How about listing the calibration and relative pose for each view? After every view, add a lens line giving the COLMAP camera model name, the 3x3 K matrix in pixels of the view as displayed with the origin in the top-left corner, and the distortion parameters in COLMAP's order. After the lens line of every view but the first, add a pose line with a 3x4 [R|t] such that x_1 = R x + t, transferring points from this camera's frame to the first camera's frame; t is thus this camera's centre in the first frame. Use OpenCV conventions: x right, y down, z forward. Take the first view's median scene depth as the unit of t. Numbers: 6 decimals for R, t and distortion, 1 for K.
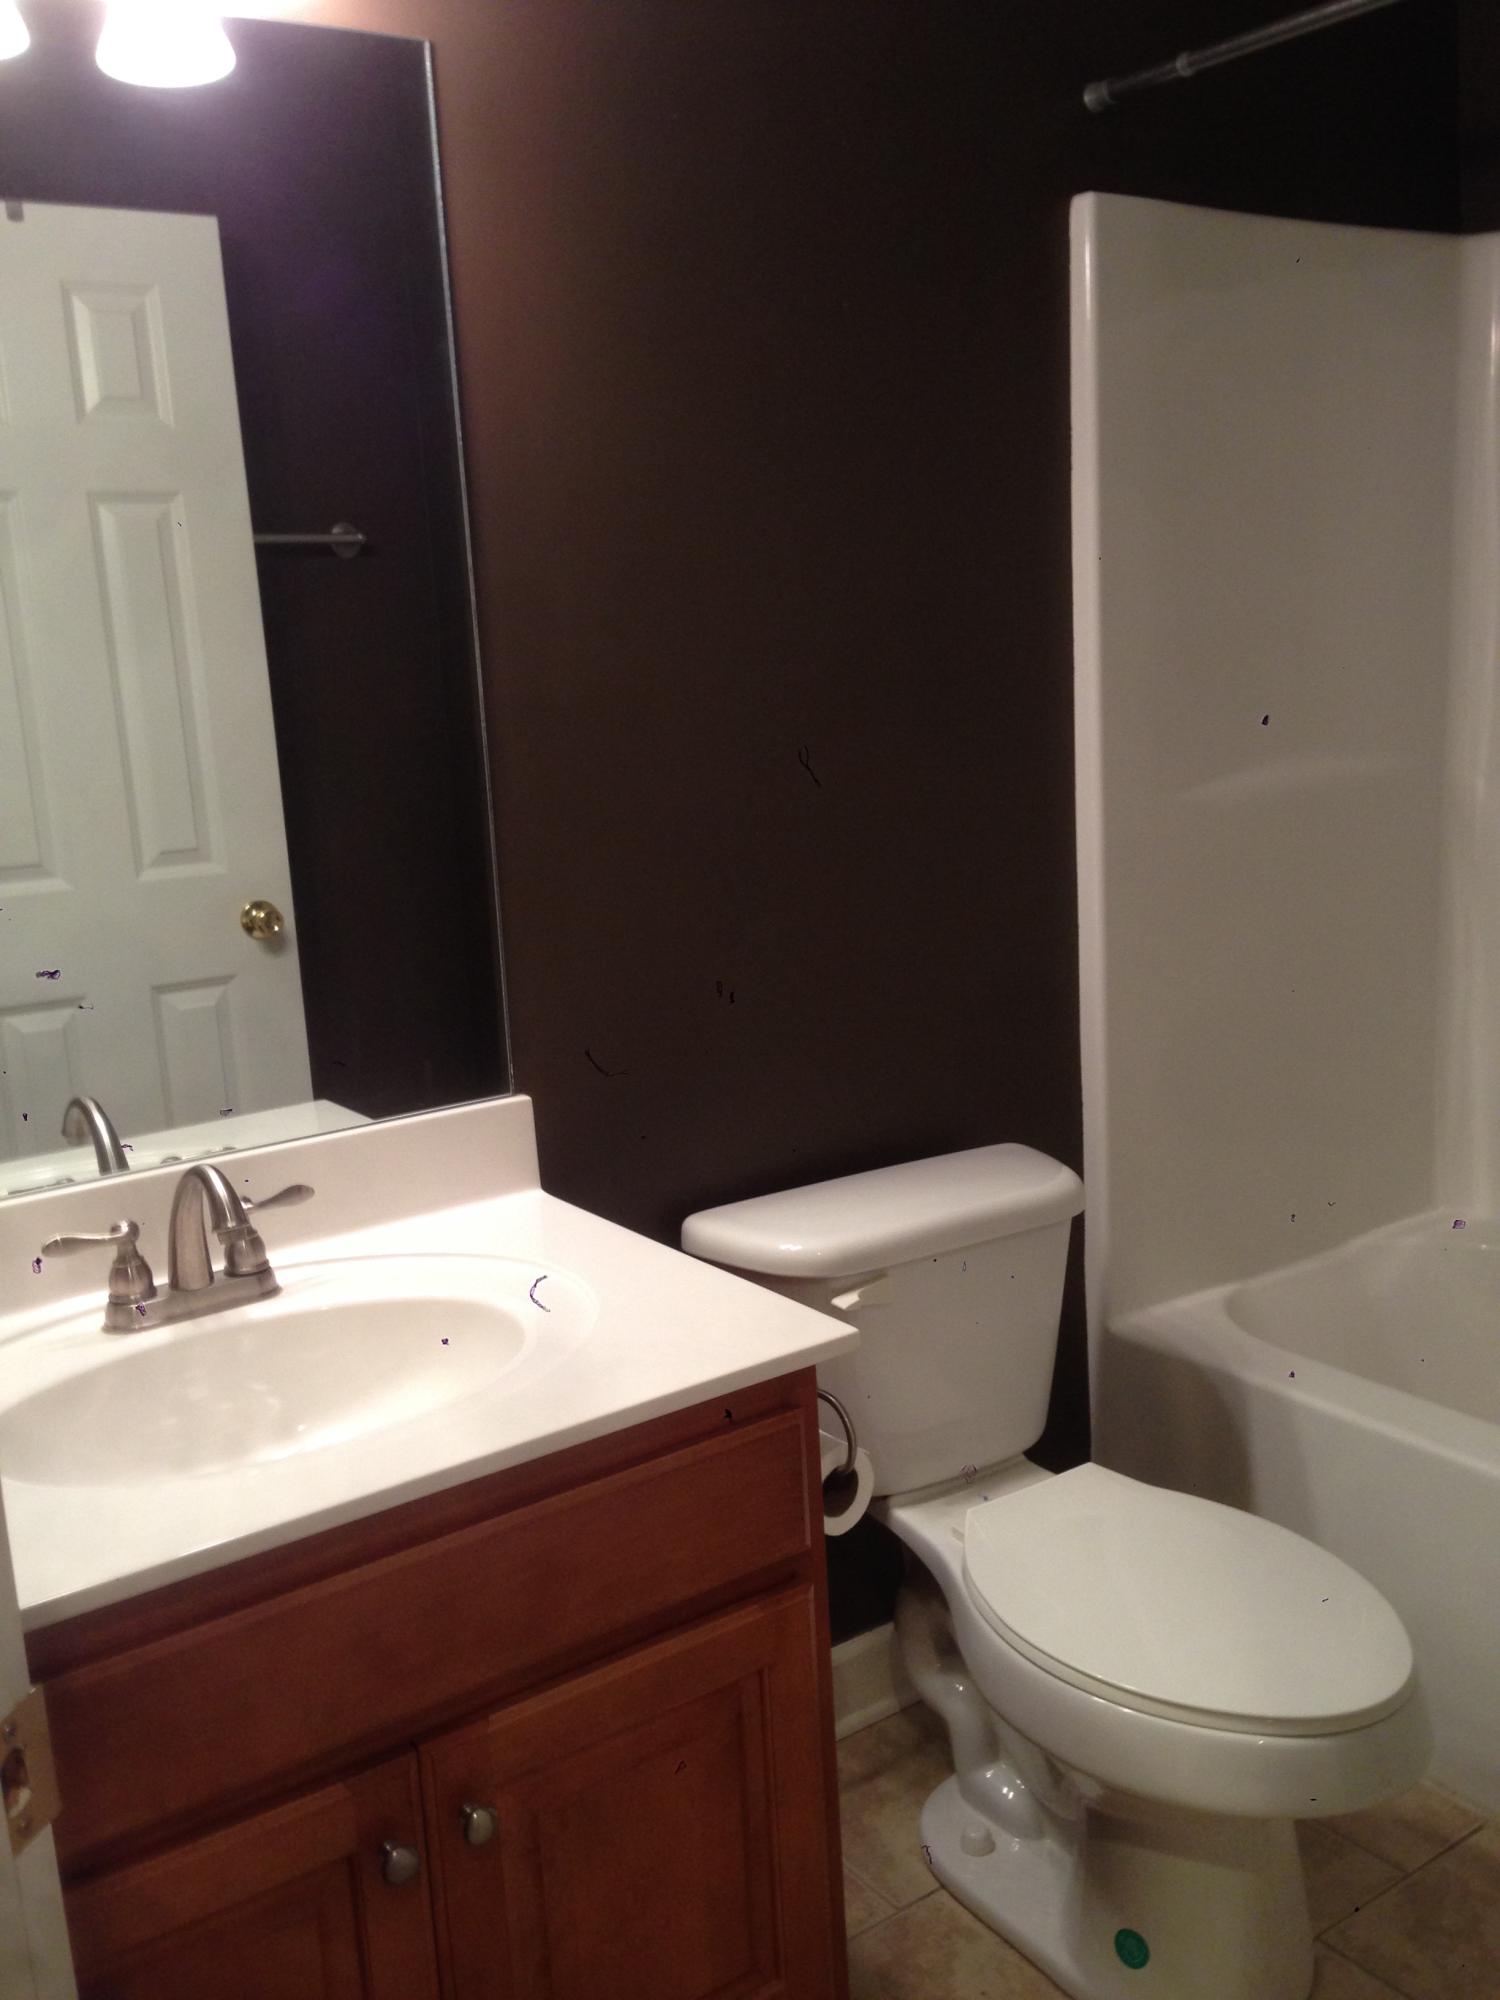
lens RADIAL K [[1877.3, 0, 756.2], [0, 1877.3, 1003.5], [0, 0, 1]] dist [0.048315, 0.000000]
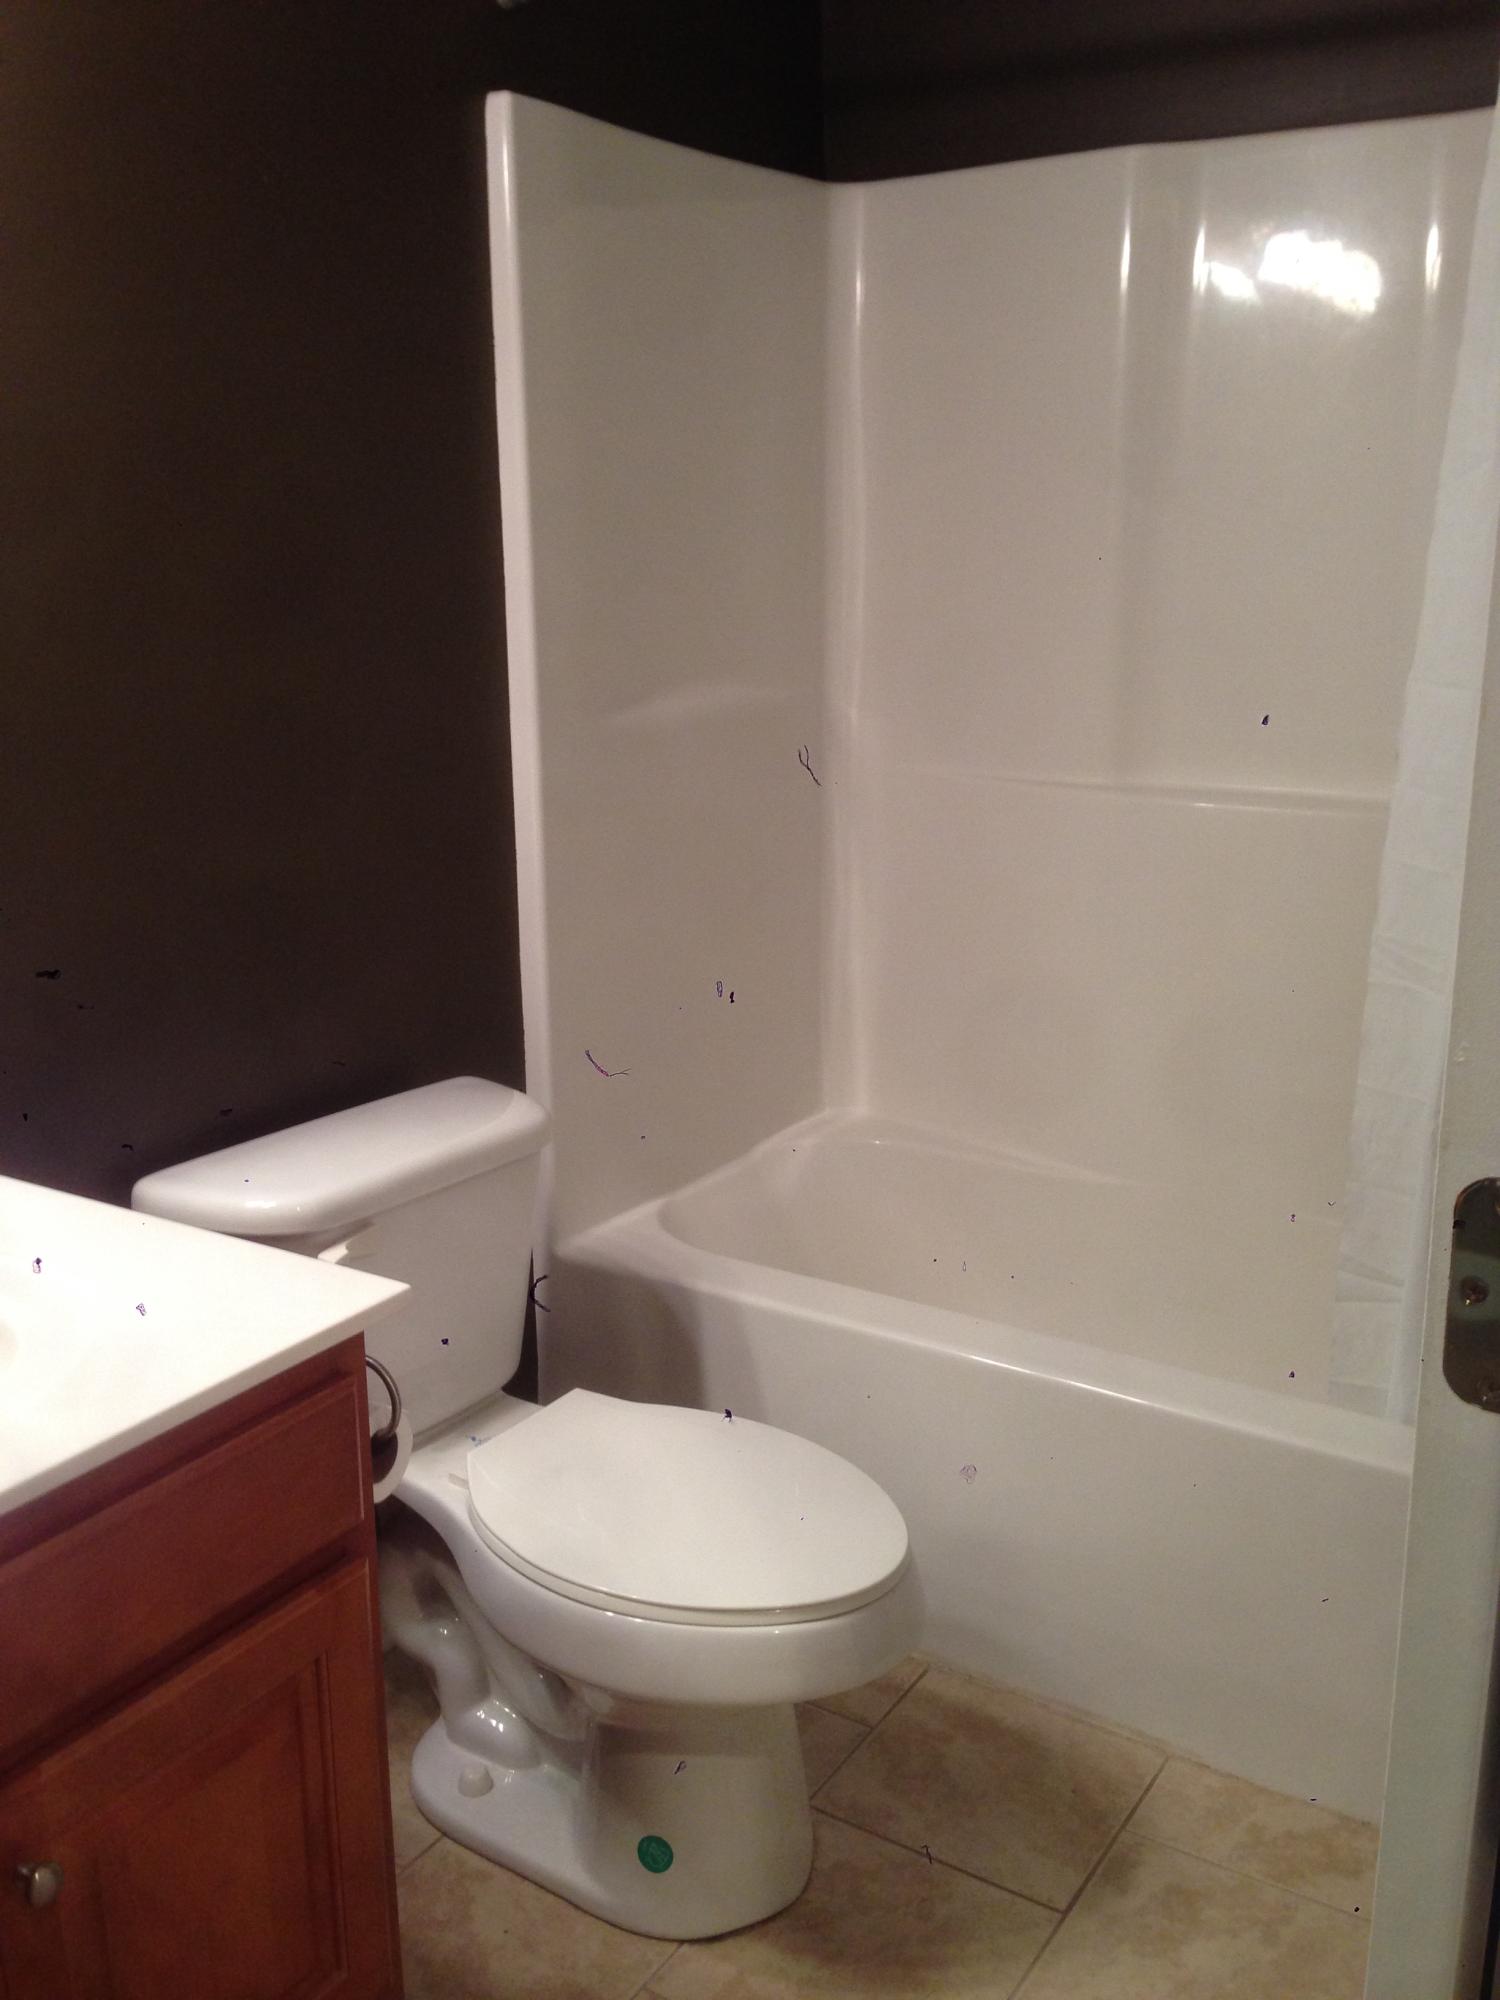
lens RADIAL K [[1877.3, 0, 748.5], [0, 1877.3, 1002.0], [0, 0, 1]] dist [0.048315, 0.000000]
pose [[0.929717, -0.049212, 0.364973, -0.094629], [0.033700, 0.998242, 0.048757, -0.007941], [-0.366731, -0.033031, 0.929741, 0.043509]]
